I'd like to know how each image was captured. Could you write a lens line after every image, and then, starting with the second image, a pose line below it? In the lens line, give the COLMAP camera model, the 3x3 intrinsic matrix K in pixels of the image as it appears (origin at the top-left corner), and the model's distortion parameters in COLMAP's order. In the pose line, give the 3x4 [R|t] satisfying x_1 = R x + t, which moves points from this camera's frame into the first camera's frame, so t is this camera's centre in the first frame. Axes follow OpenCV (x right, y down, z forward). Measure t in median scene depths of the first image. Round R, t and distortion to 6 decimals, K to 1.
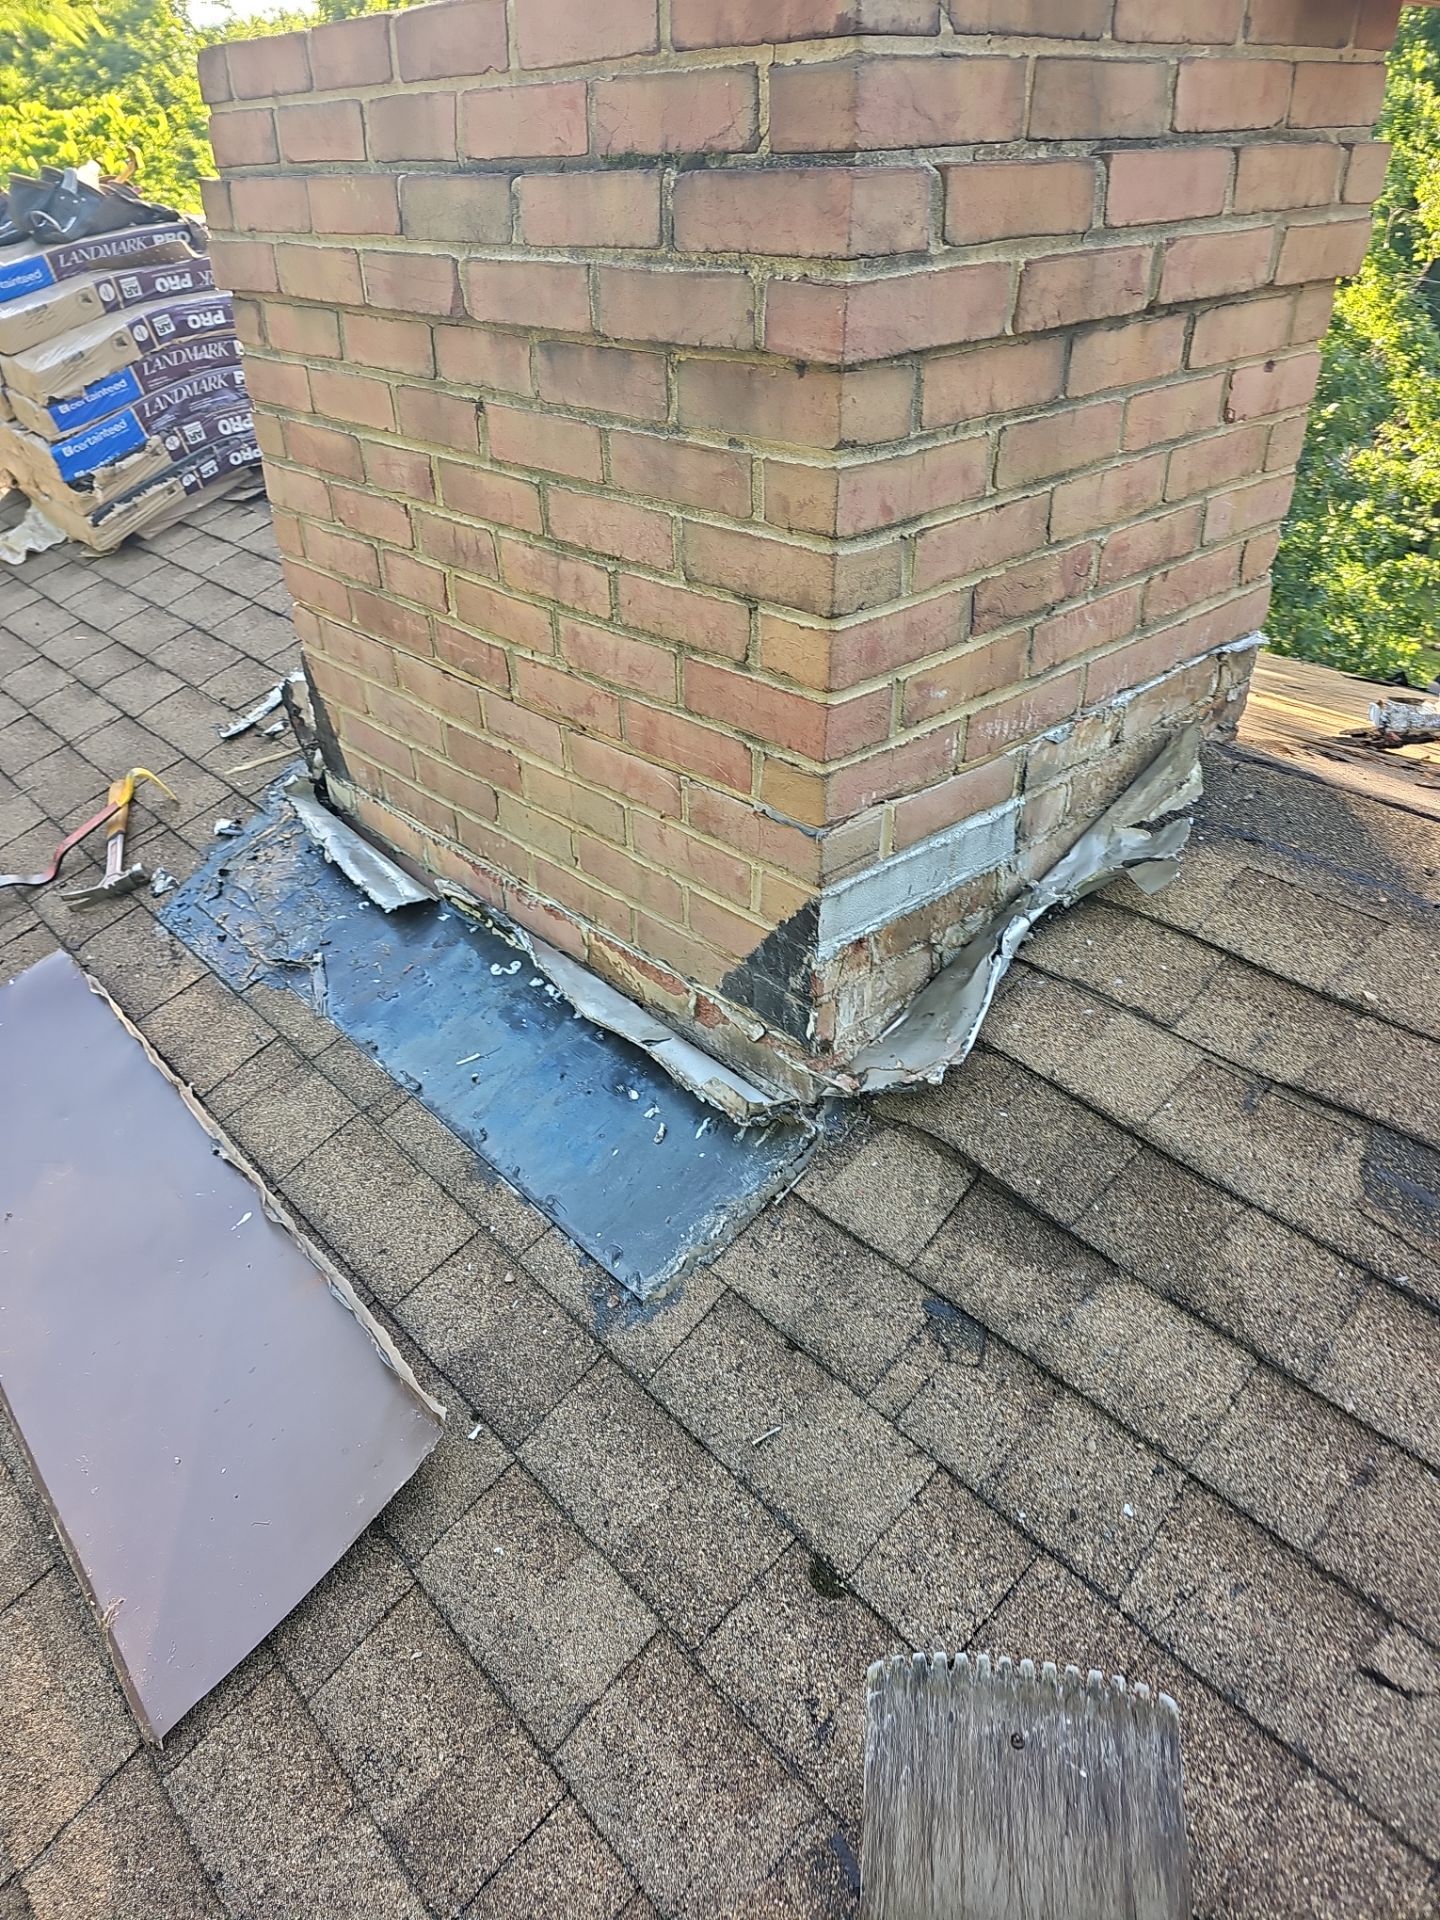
lens RADIAL K [[1268.0, 0, 691.3], [0, 1268.0, 926.9], [0, 0, 1]] dist [0.036334, -0.030553]
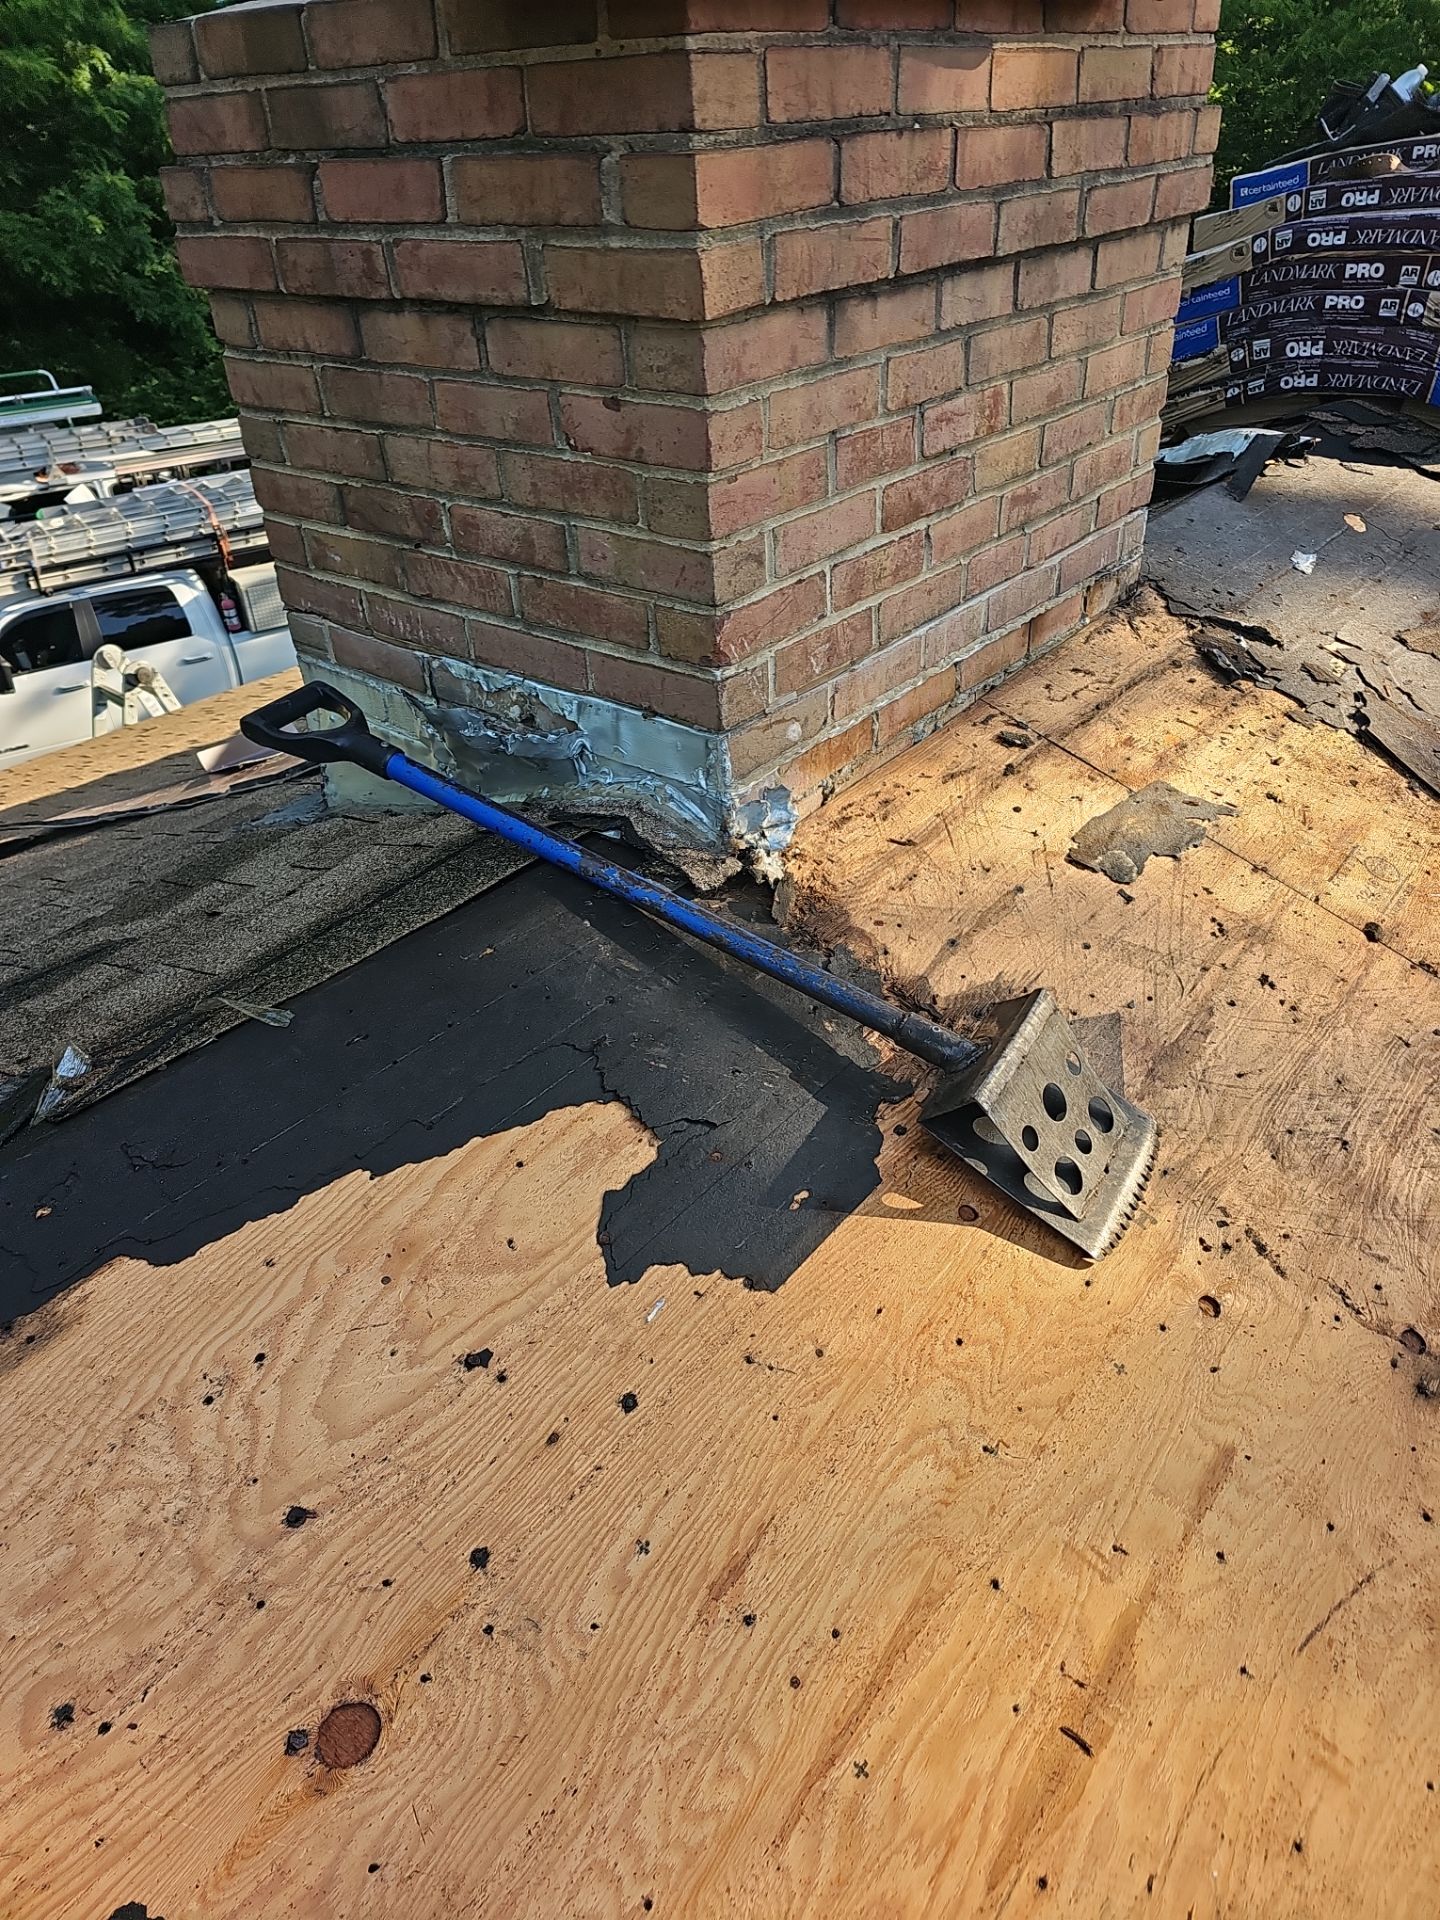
lens RADIAL K [[1262.4, 0, 721.2], [0, 1262.4, 930.1], [0, 0, 1]] dist [0.056460, -0.050694]
pose [[0.169053, 0.550137, -0.817784, 1.539996], [-0.475093, 0.772453, 0.421430, -0.622052], [0.863544, 0.317279, 0.391952, 0.915873]]
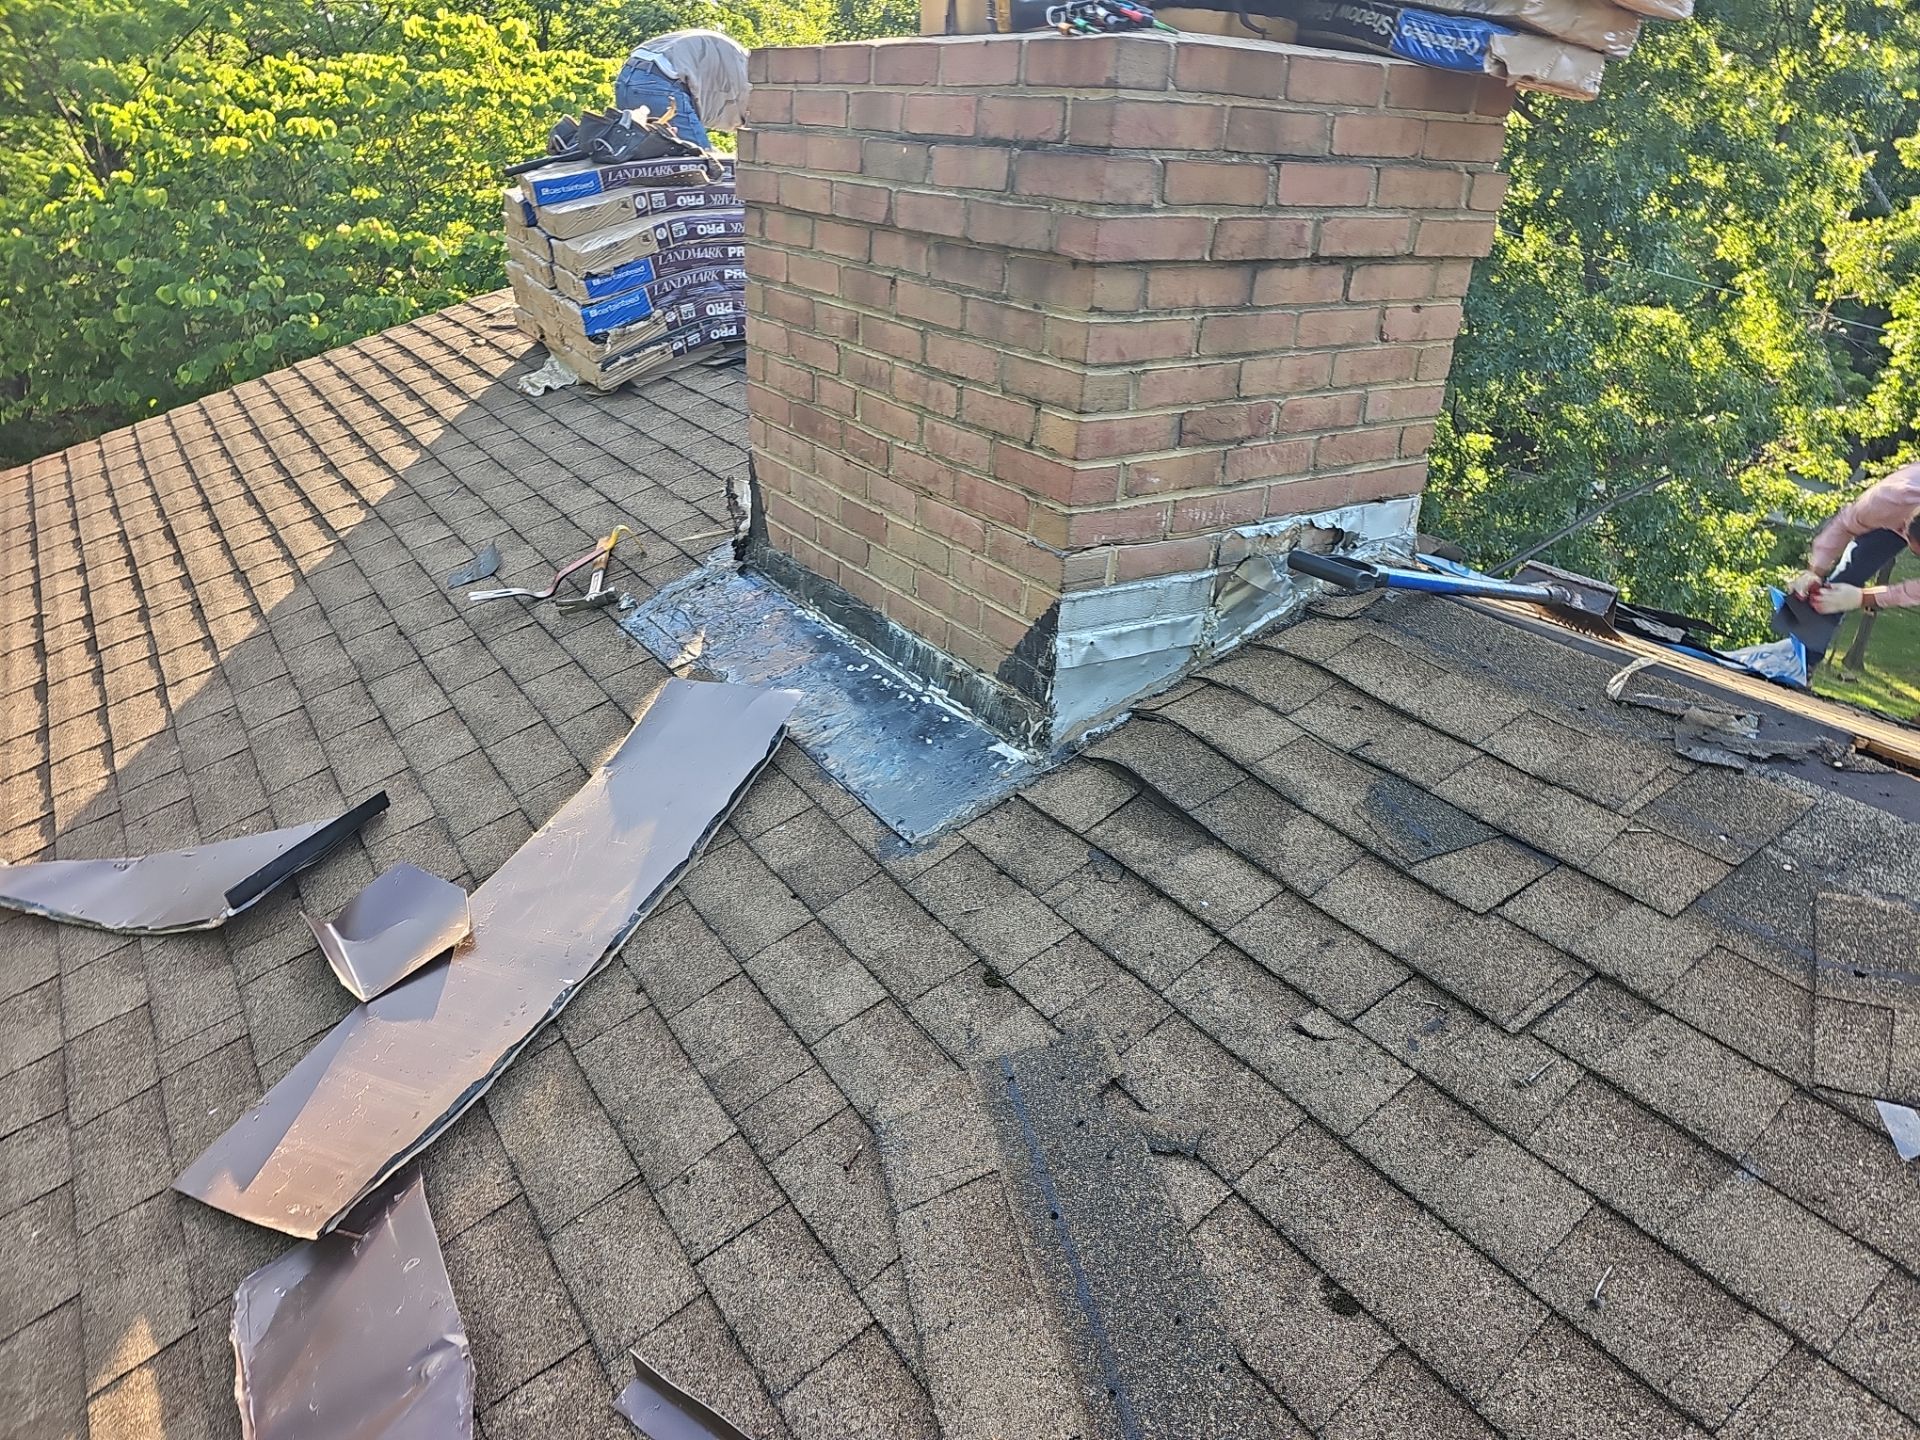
lens RADIAL K [[1262.4, 0, 960.0], [0, 1262.4, 720.0], [0, 0, 1]] dist [0.056460, -0.050694]
pose [[0.987277, 0.130316, -0.091110, 0.135261], [-0.139814, 0.984371, -0.107076, 0.295577], [0.075732, 0.118452, 0.990068, -0.504301]]
